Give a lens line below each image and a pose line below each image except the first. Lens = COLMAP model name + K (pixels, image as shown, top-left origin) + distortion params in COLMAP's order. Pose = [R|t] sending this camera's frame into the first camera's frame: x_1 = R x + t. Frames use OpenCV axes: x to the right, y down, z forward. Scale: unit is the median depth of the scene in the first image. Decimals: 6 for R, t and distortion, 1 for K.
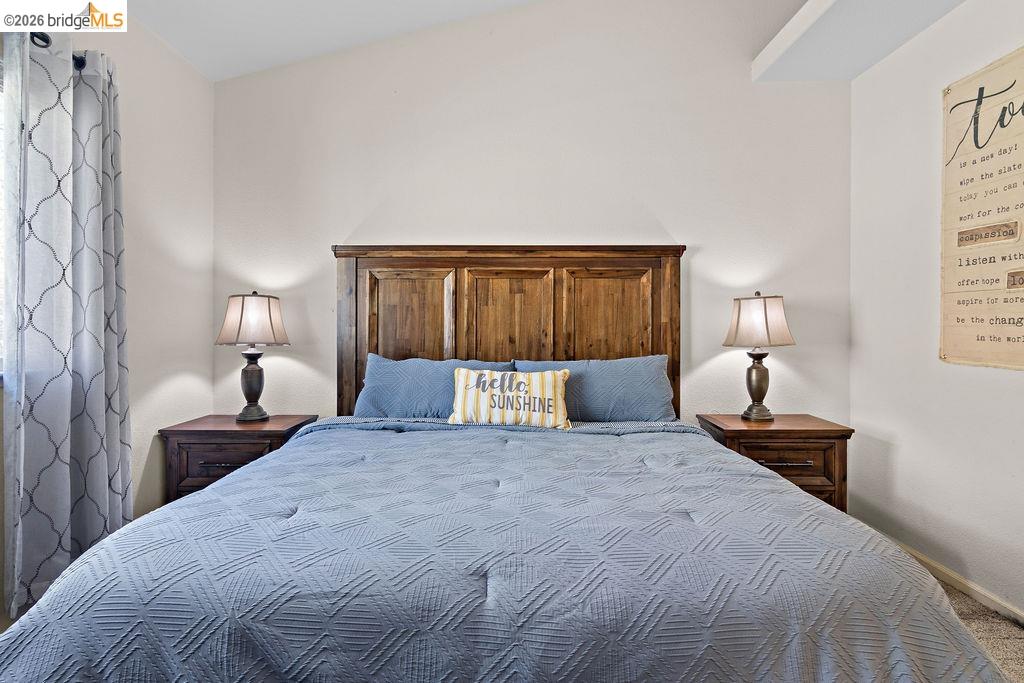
lens RADIAL K [[525.3, 0, 511.6], [0, 525.3, 326.8], [0, 0, 1]] dist [0.000492, -0.000068]
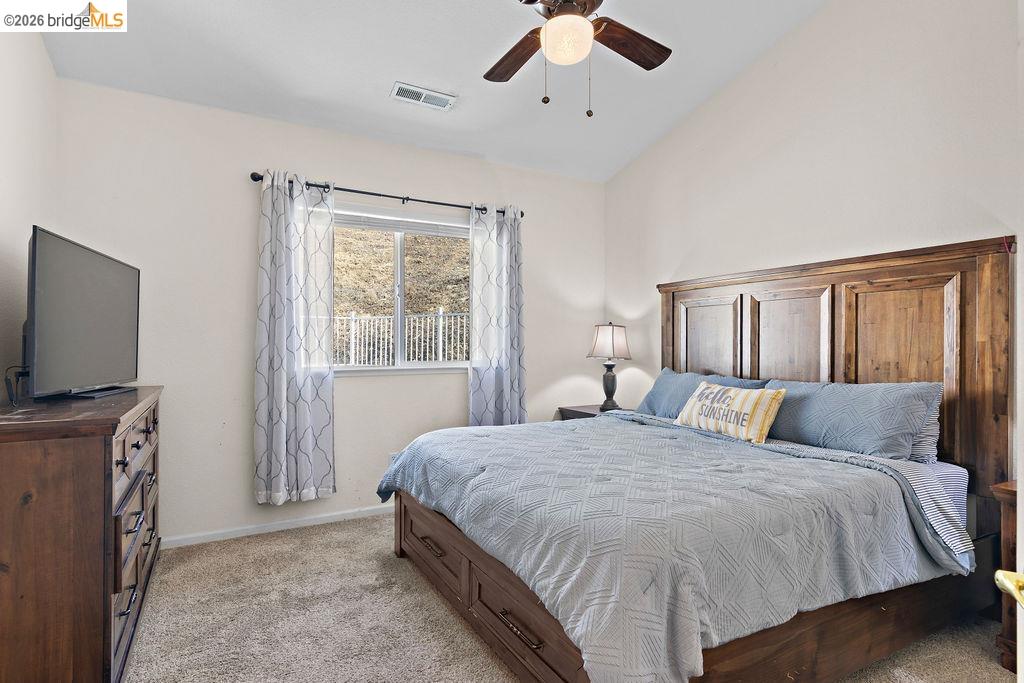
lens RADIAL K [[521.5, 0, 510.0], [0, 521.5, 348.3], [0, 0, 1]] dist [-0.001452, -0.000115]
pose [[0.486395, 0.005620, -0.873721, 0.643798], [-0.003017, 0.999984, 0.004752, -0.000542], [0.873734, 0.000325, 0.486404, 0.044074]]
